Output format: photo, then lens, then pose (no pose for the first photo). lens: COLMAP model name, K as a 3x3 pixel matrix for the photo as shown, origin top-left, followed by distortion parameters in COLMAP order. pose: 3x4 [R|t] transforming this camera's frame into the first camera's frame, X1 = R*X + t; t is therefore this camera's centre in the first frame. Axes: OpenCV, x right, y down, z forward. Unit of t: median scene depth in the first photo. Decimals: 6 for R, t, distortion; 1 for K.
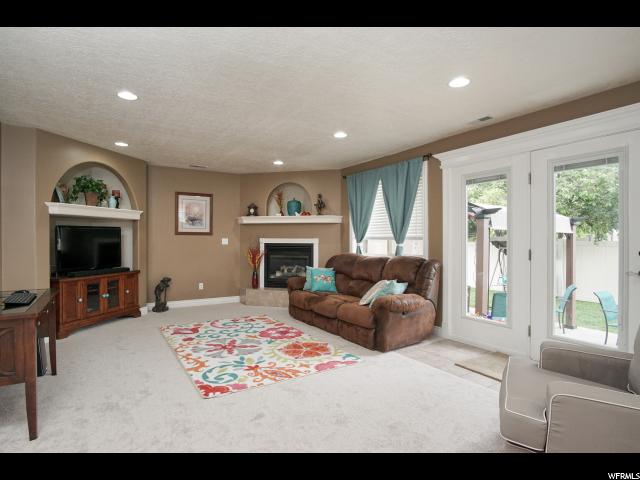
lens RADIAL K [[345.4, 0, 320.0], [0, 345.4, 240.0], [0, 0, 1]] dist [-0.028270, 0.000453]
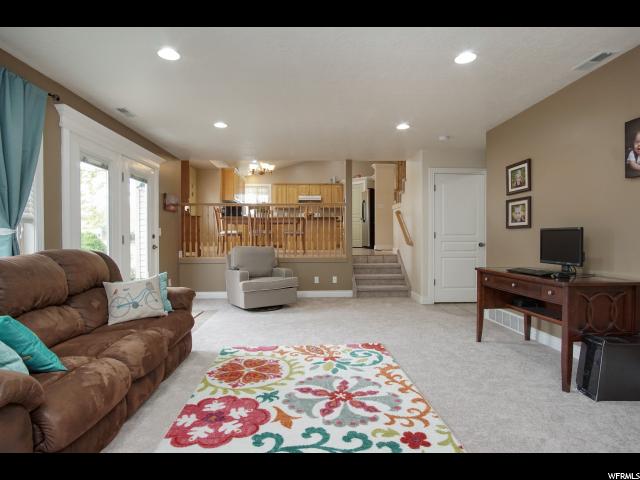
lens RADIAL K [[345.4, 0, 320.0], [0, 345.4, 240.0], [0, 0, 1]] dist [-0.028270, 0.000453]
pose [[-0.878530, -0.000278, 0.477686, -0.570280], [0.003425, 0.999970, 0.006880, 0.033436], [-0.477674, 0.007680, -0.878504, 1.694198]]
